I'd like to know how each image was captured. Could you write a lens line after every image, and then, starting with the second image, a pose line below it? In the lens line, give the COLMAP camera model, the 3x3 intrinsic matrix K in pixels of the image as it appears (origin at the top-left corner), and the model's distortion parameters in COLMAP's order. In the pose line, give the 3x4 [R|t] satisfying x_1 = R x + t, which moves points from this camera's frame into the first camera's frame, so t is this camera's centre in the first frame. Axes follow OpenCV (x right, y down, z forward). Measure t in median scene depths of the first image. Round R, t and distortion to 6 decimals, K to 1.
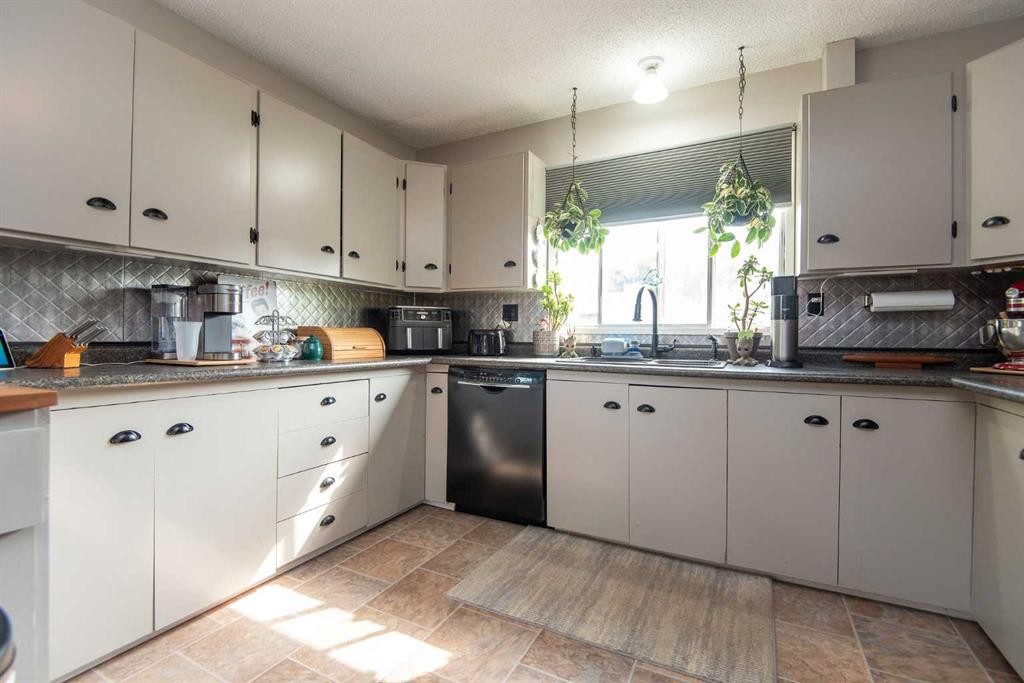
lens RADIAL K [[457.9, 0, 510.9], [0, 457.9, 338.7], [0, 0, 1]] dist [-0.000601, -0.010284]
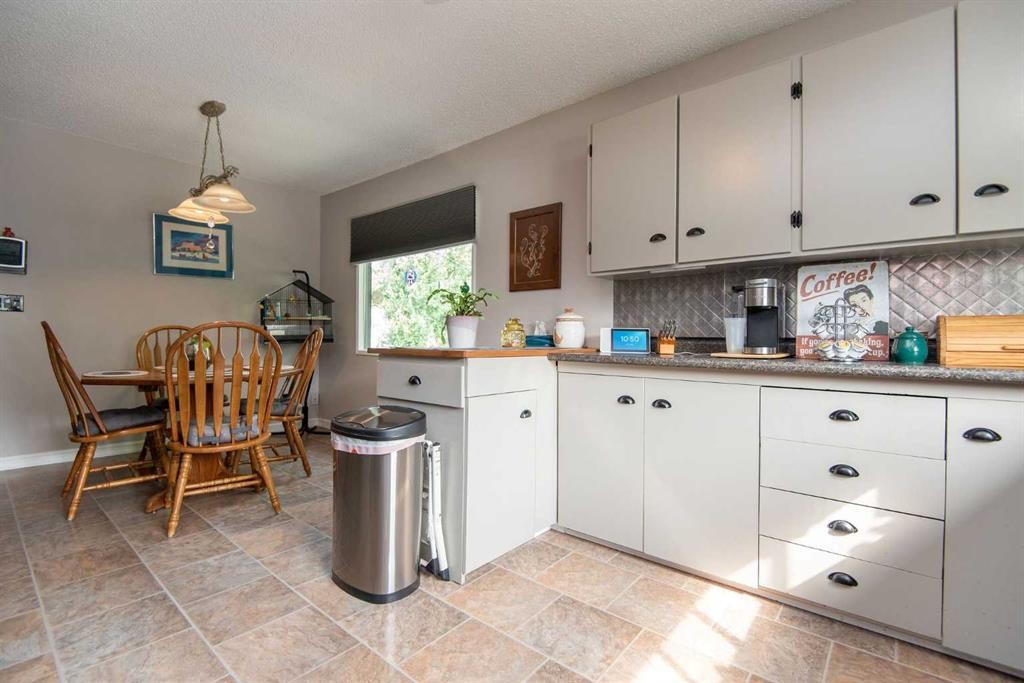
lens RADIAL K [[465.5, 0, 510.5], [0, 465.5, 335.4], [0, 0, 1]] dist [0.039441, -0.032318]
pose [[-0.213295, -0.014796, -0.976876, 0.492079], [-0.011535, 0.999854, -0.012626, 0.023852], [0.976920, 0.008576, -0.213434, 0.684660]]
